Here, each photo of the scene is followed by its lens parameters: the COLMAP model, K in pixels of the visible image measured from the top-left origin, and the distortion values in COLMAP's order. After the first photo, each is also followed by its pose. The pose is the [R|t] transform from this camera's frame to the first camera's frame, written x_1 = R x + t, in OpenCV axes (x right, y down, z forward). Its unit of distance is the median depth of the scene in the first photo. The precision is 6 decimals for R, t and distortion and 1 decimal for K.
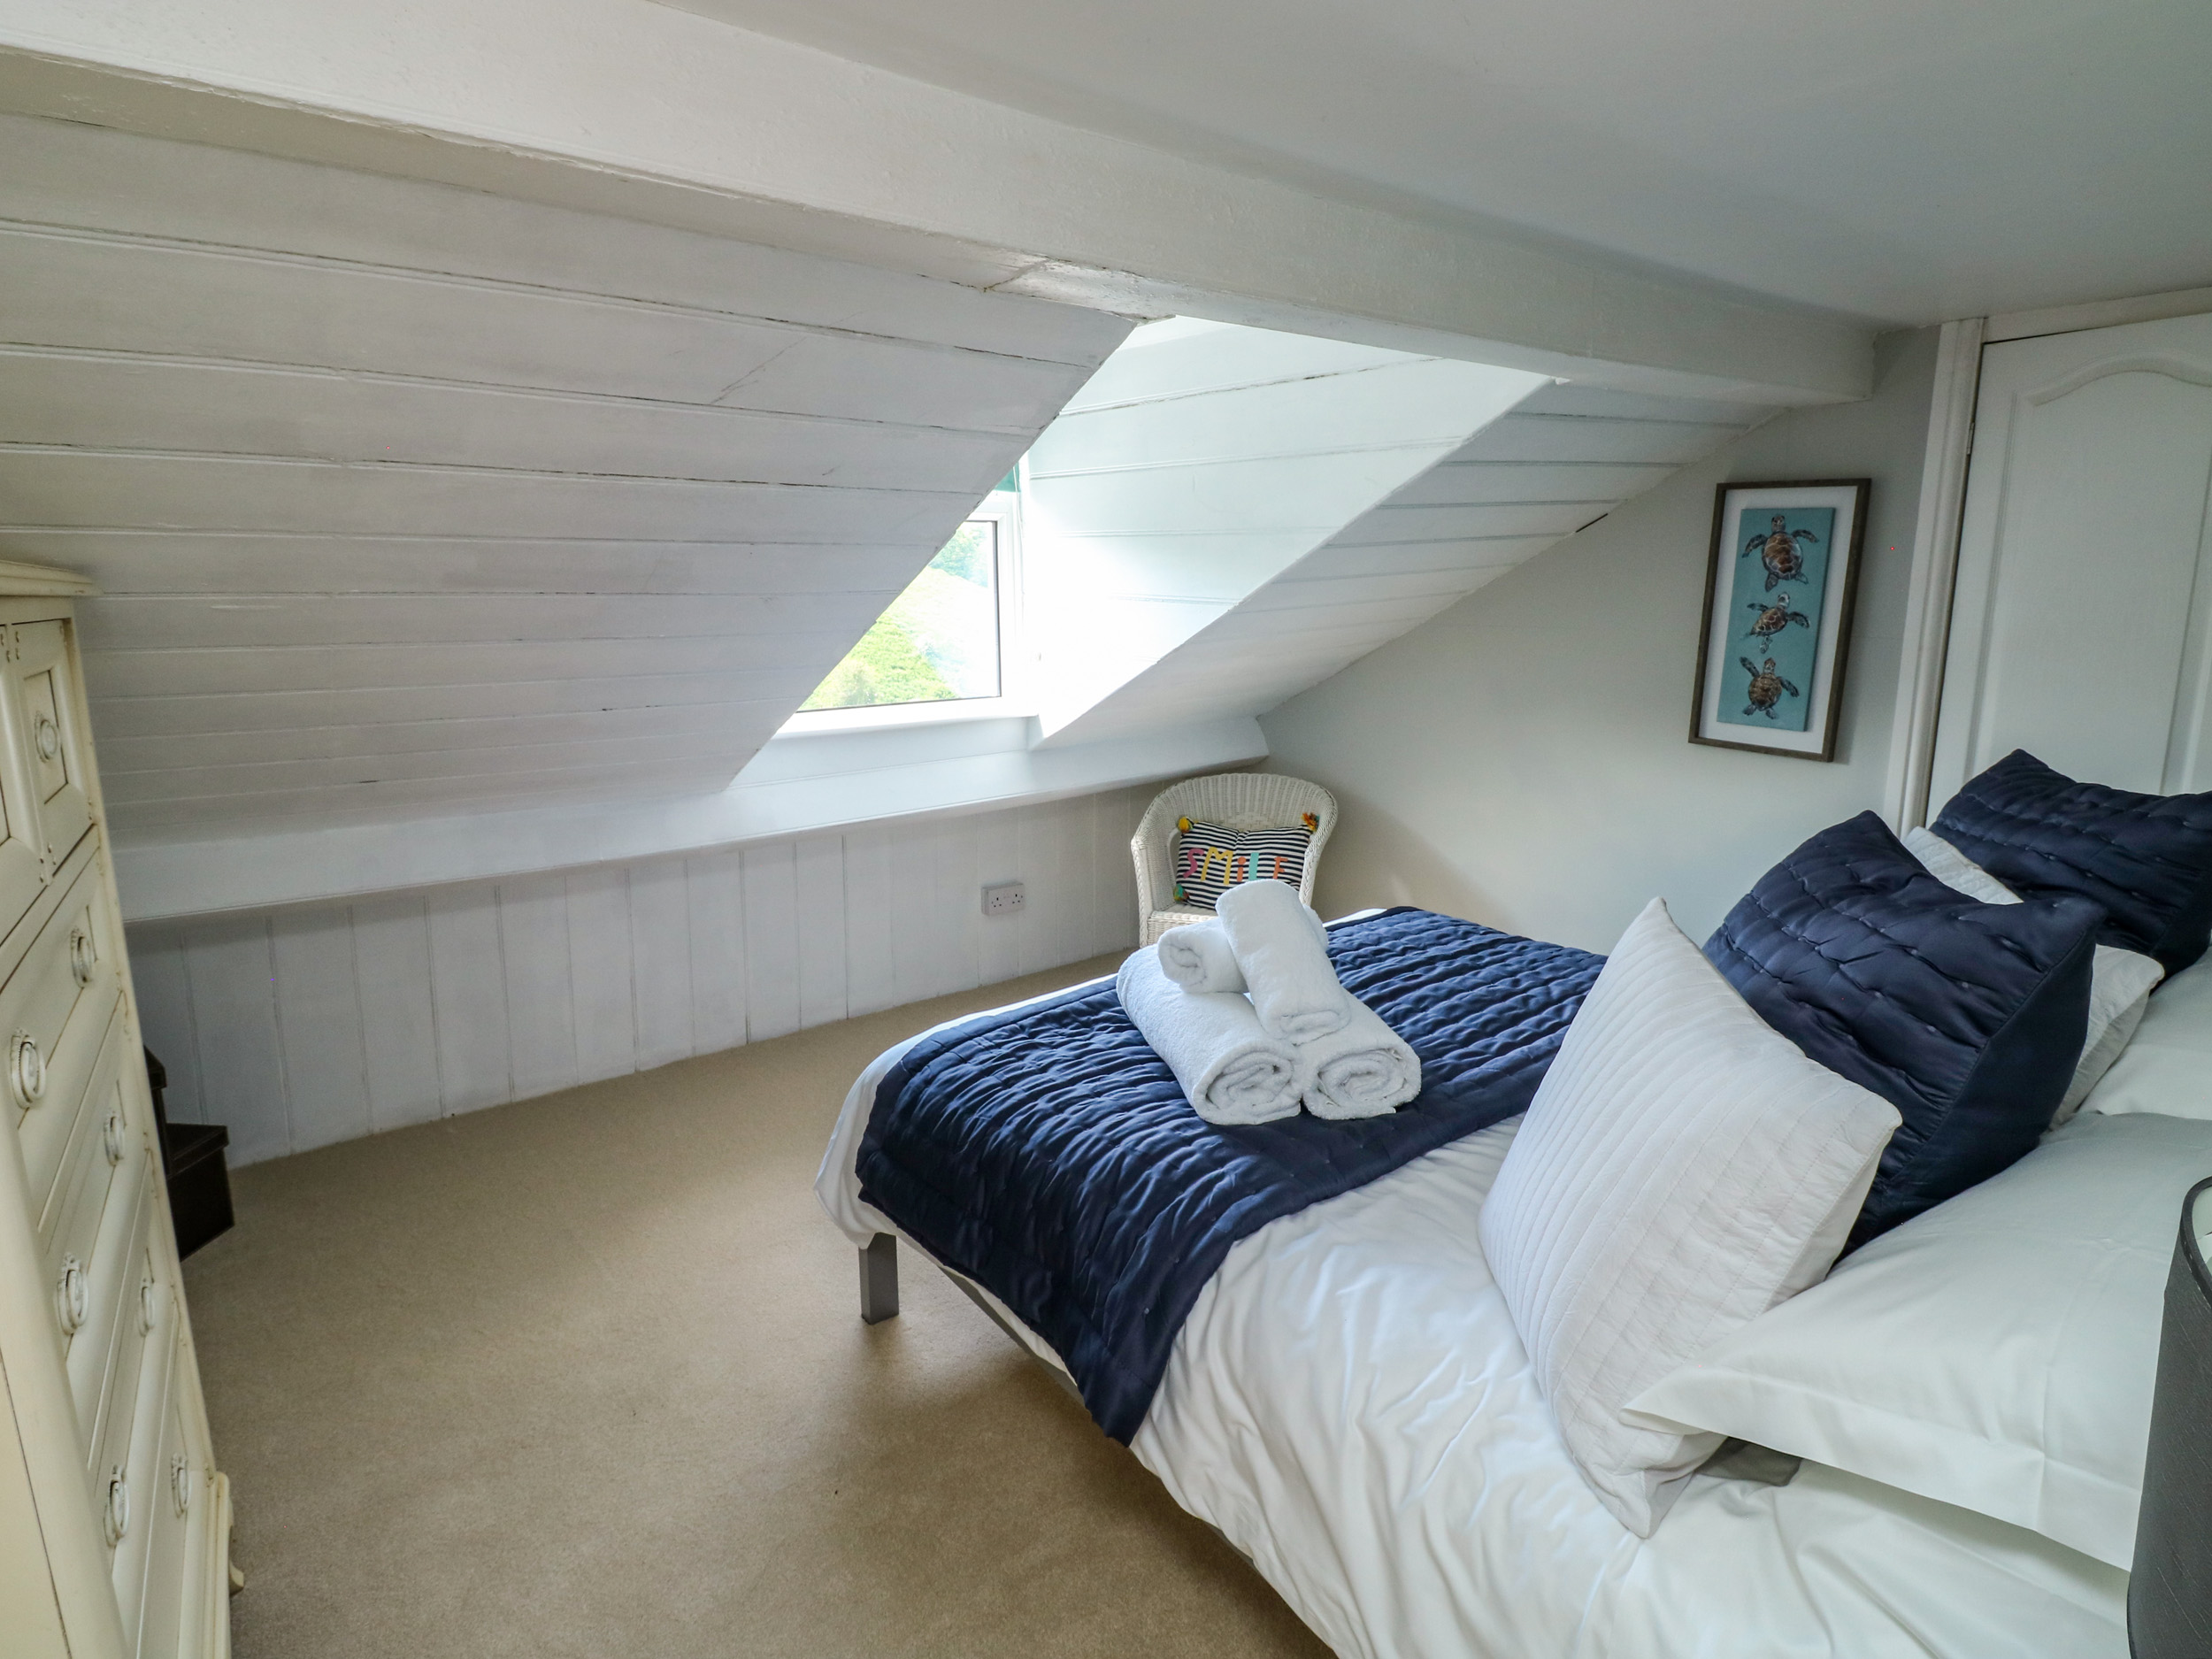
lens RADIAL K [[1164.5, 0, 1110.1], [0, 1164.5, 798.9], [0, 0, 1]] dist [-0.002614, -0.016762]
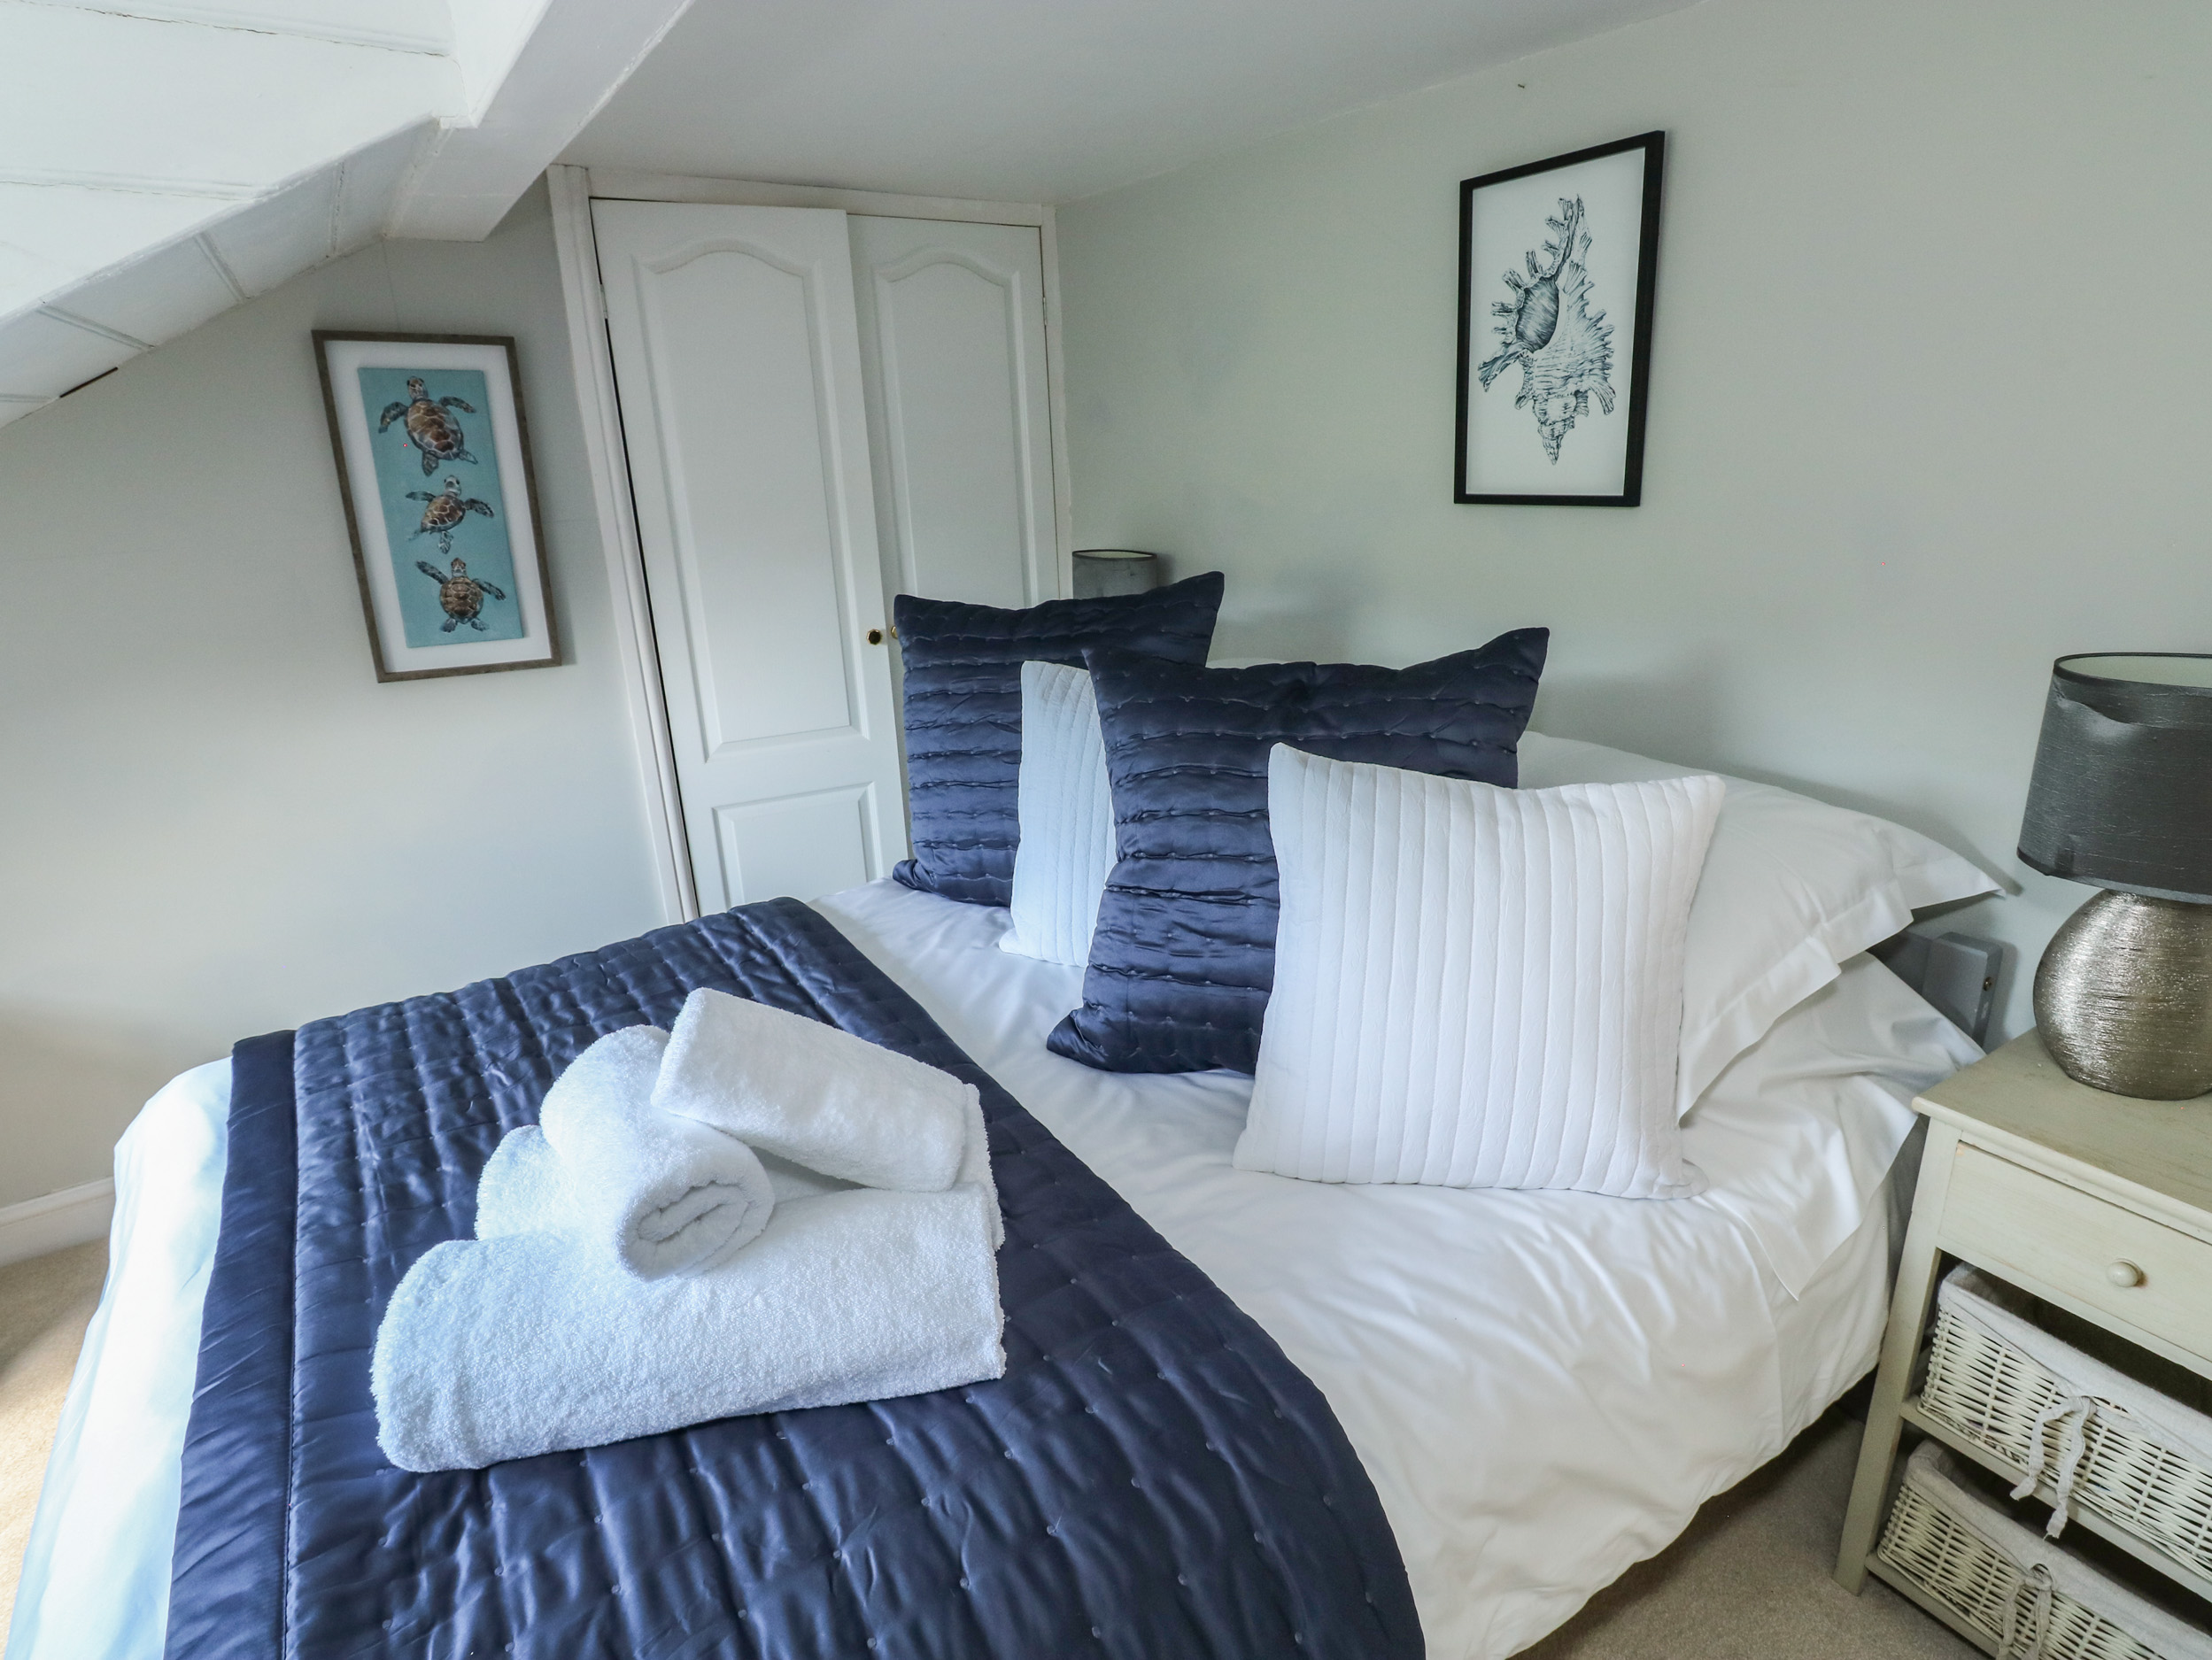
lens RADIAL K [[1164.4, 0, 1110.1], [0, 1164.4, 799.4], [0, 0, 1]] dist [-0.002614, -0.016762]
pose [[0.061538, -0.293029, 0.954121, -0.234713], [0.215206, 0.937343, 0.273996, -0.088160], [-0.974628, 0.188471, 0.120744, 0.492048]]
